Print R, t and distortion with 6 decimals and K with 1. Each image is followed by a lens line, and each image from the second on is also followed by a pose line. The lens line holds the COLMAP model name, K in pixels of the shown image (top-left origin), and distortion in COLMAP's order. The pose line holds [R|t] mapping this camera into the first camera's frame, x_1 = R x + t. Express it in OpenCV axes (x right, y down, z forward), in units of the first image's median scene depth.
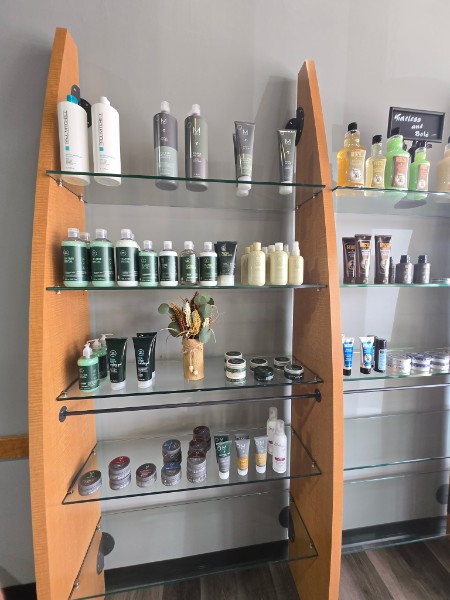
lens RADIAL K [[240.0, 0, 224.7], [0, 240.0, 298.1], [0, 0, 1]] dist [0.000809, 0.000071]
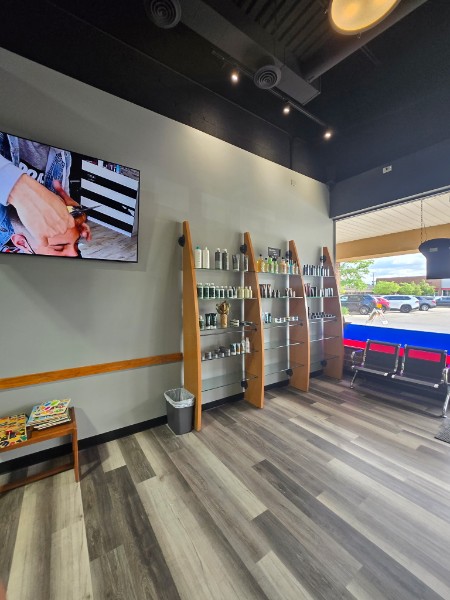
lens RADIAL K [[240.0, 0, 226.1], [0, 240.0, 298.9], [0, 0, 1]] dist [0.000809, 0.000071]
pose [[0.897265, -0.008821, 0.441404, -1.567908], [0.039627, 0.997374, -0.060621, 0.155844], [-0.439710, 0.071885, 0.895259, -2.004363]]
